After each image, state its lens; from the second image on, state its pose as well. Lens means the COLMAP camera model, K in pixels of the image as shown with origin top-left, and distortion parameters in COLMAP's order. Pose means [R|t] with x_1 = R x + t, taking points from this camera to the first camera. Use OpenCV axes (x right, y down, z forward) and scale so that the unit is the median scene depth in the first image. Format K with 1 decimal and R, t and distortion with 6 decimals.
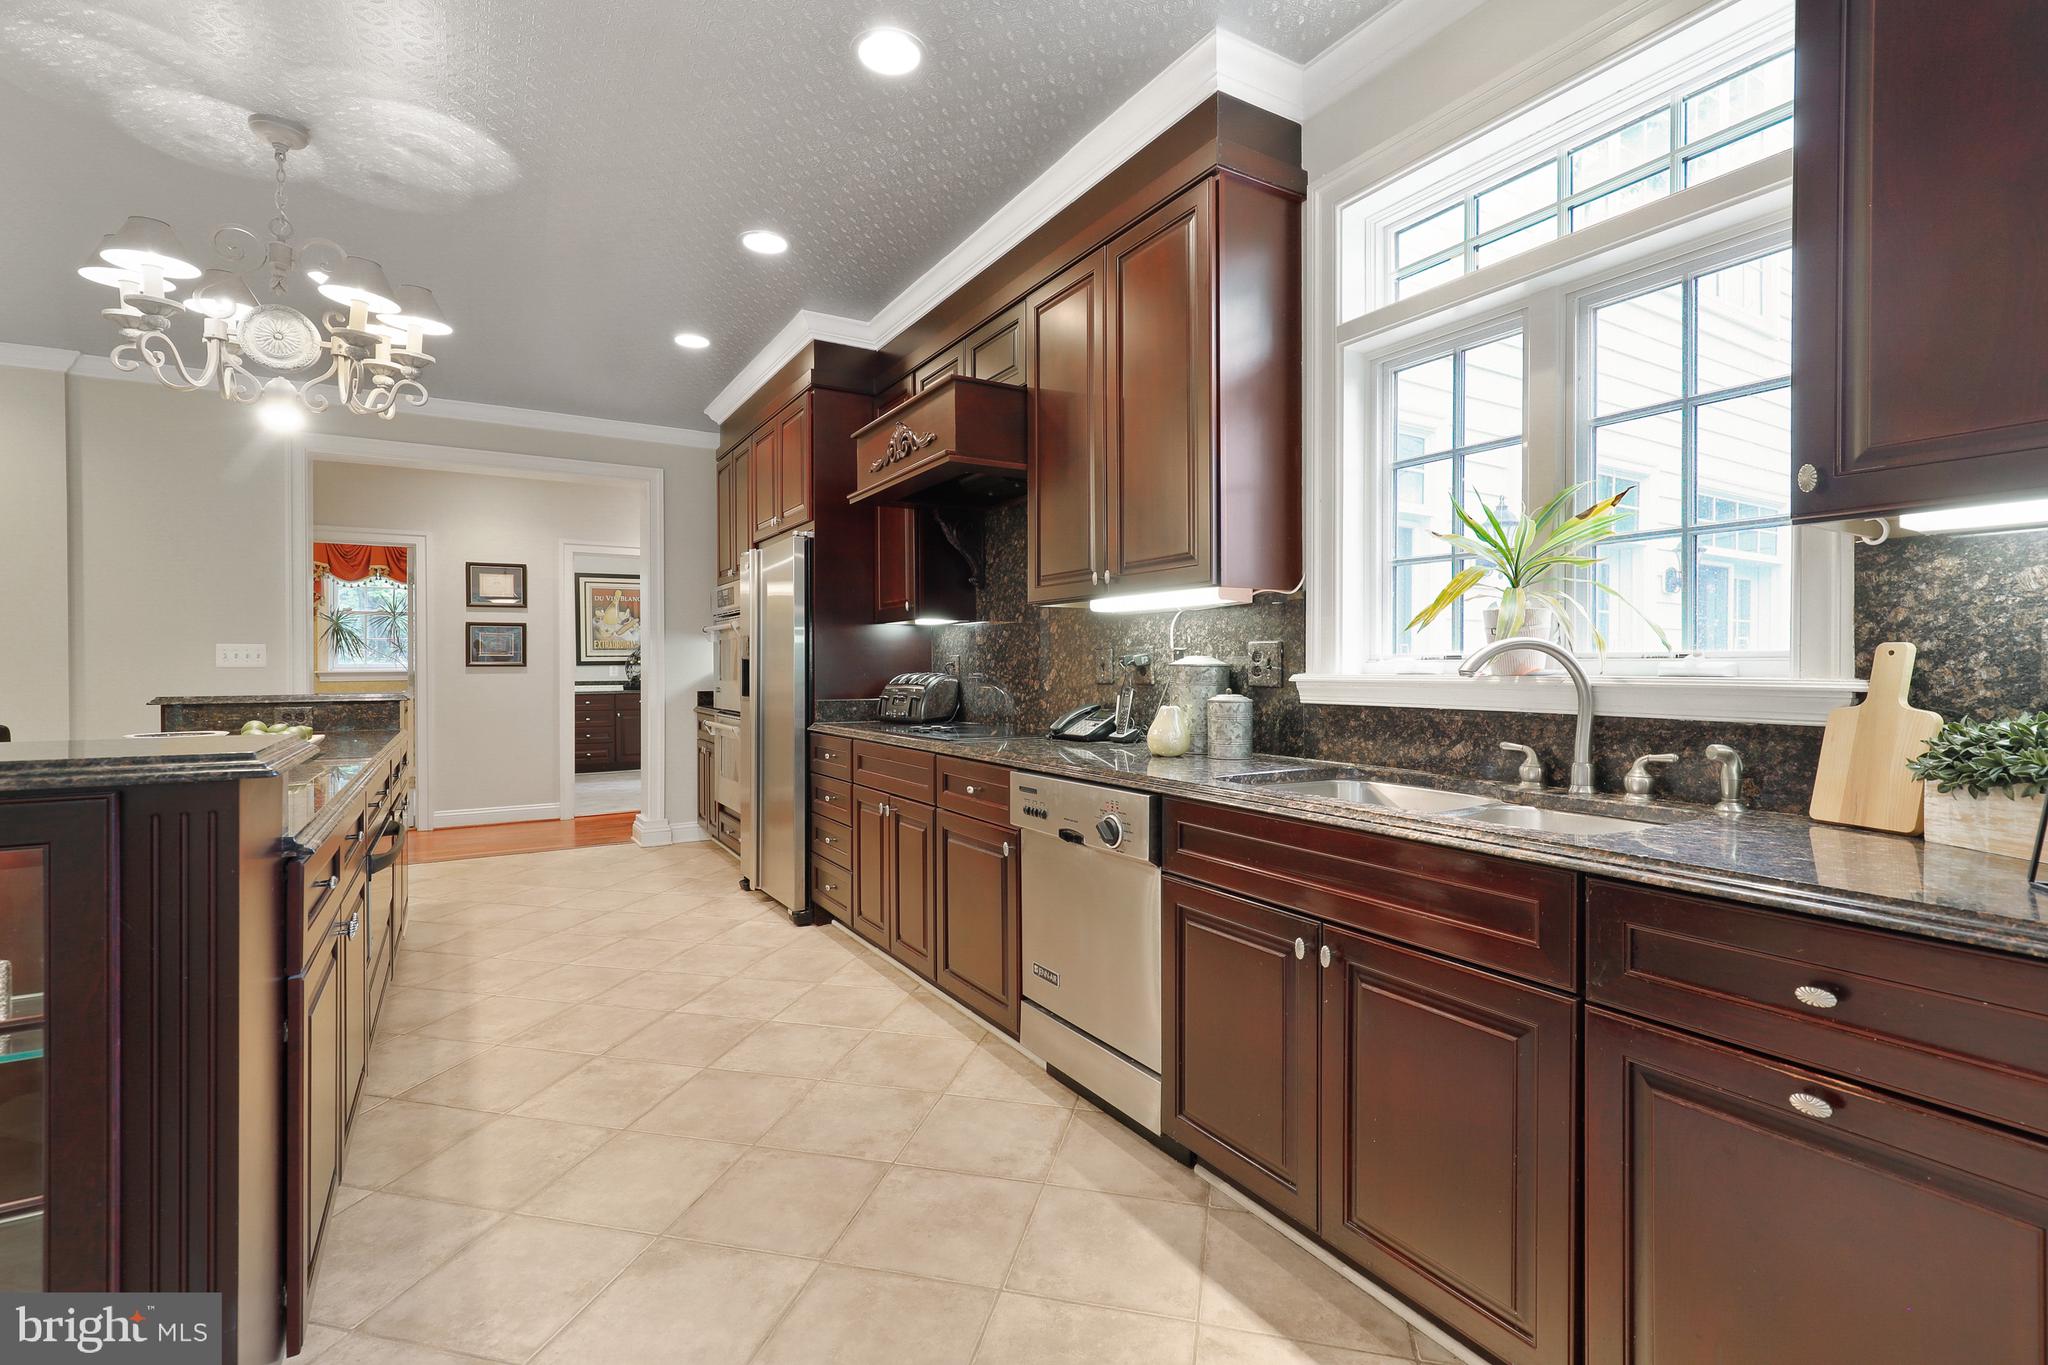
lens RADIAL K [[927.9, 0, 1032.2], [0, 927.9, 669.5], [0, 0, 1]] dist [0.003898, 0.000524]
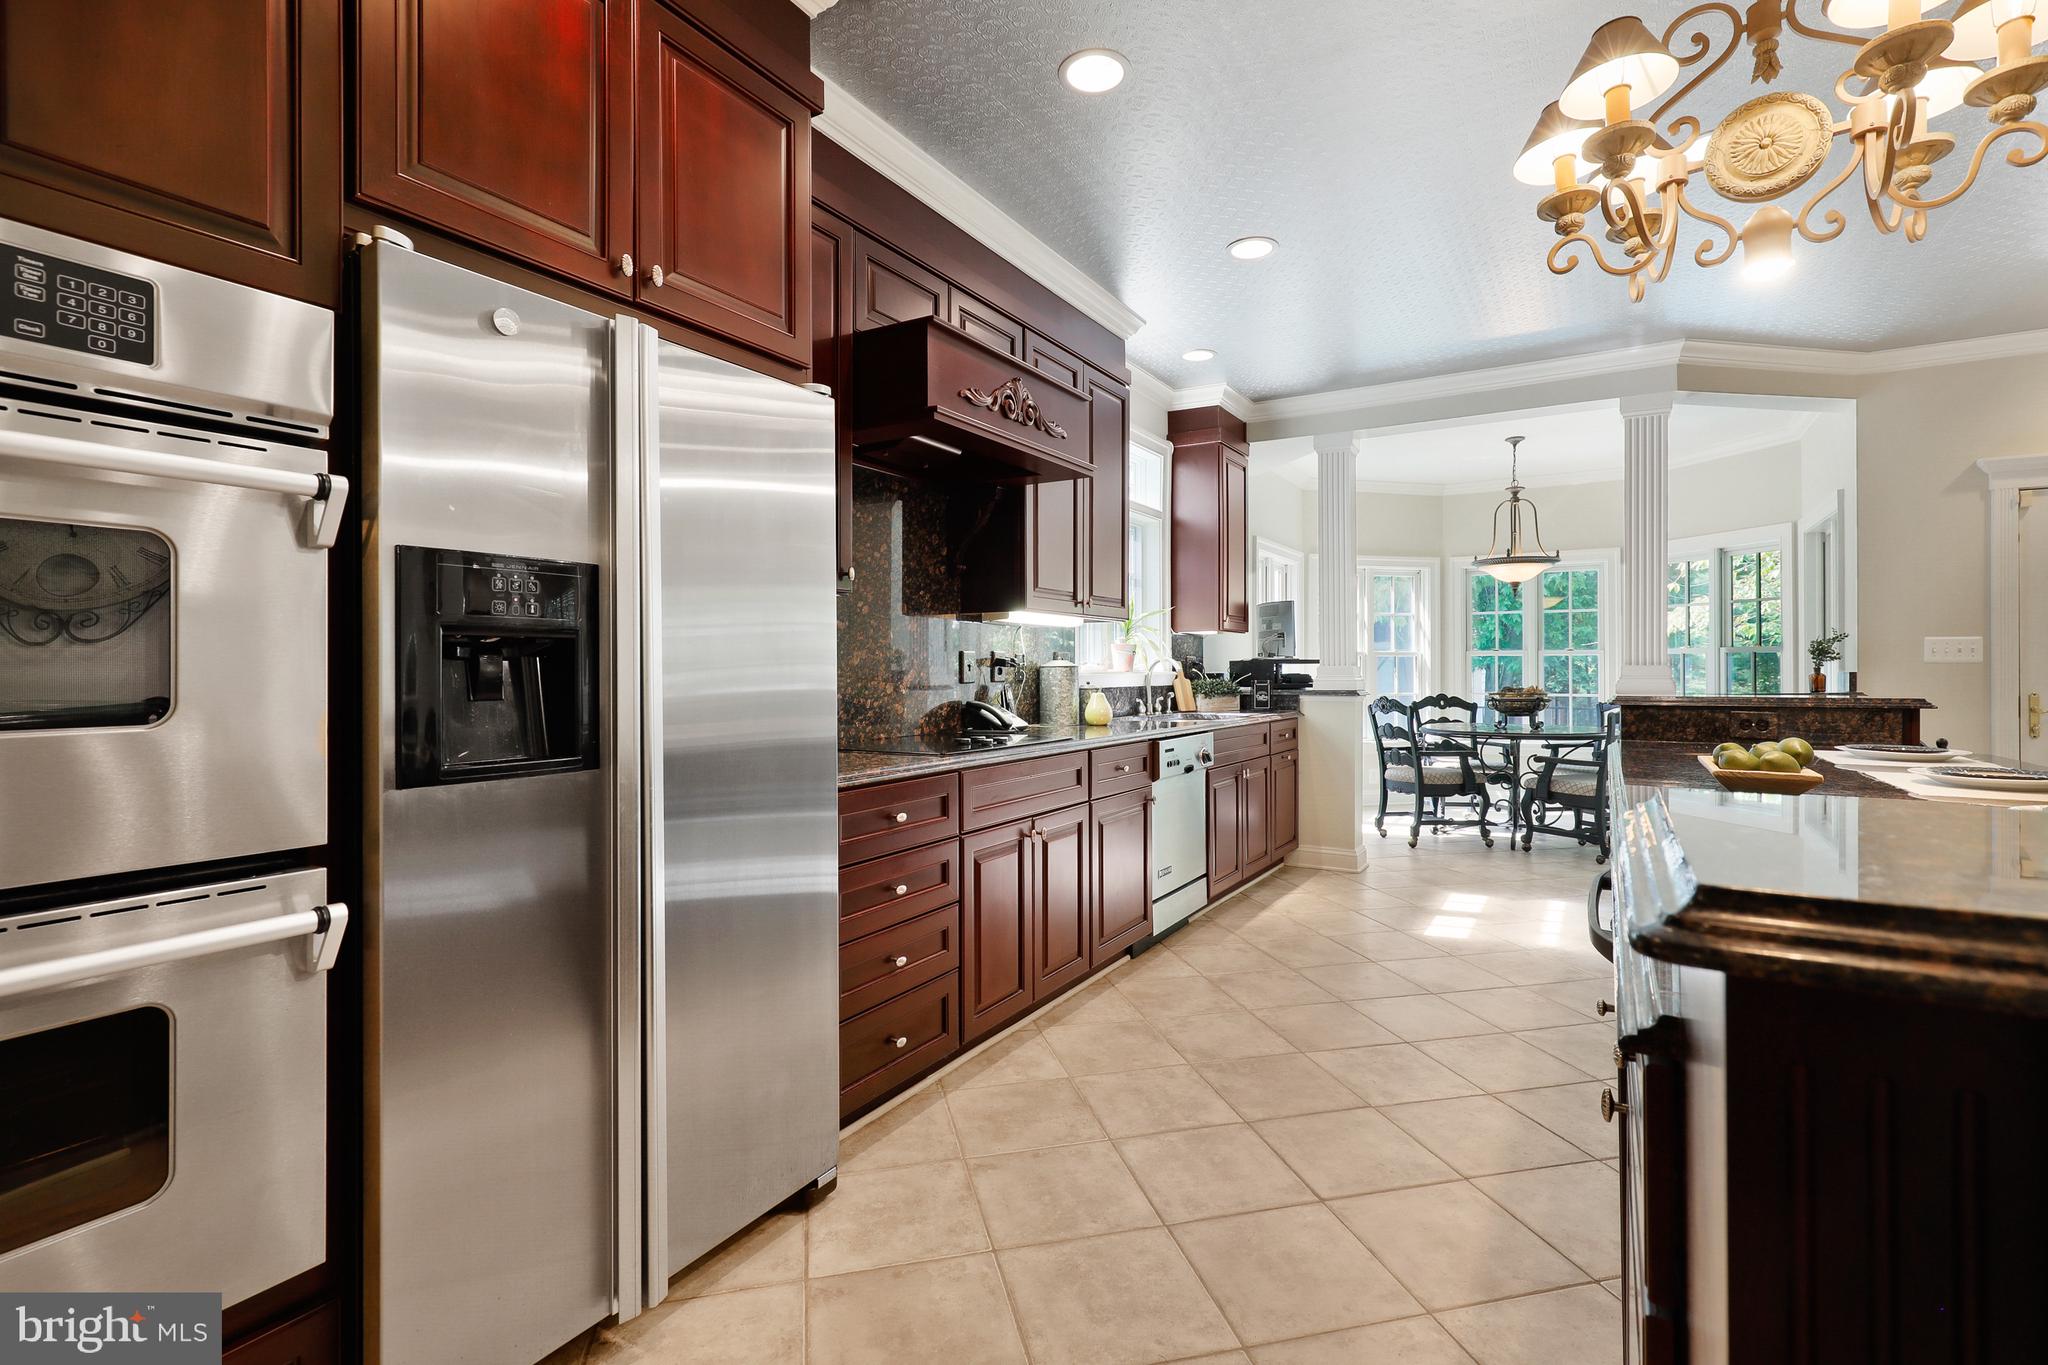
lens RADIAL K [[947.6, 0, 1025.3], [0, 947.6, 671.3], [0, 0, 1]] dist [0.001744, -0.000097]
pose [[-0.456275, 0.002033, 0.889837, -1.133290], [0.005601, 0.999984, 0.000587, 0.001481], [-0.889821, 0.005252, -0.456279, 1.726087]]
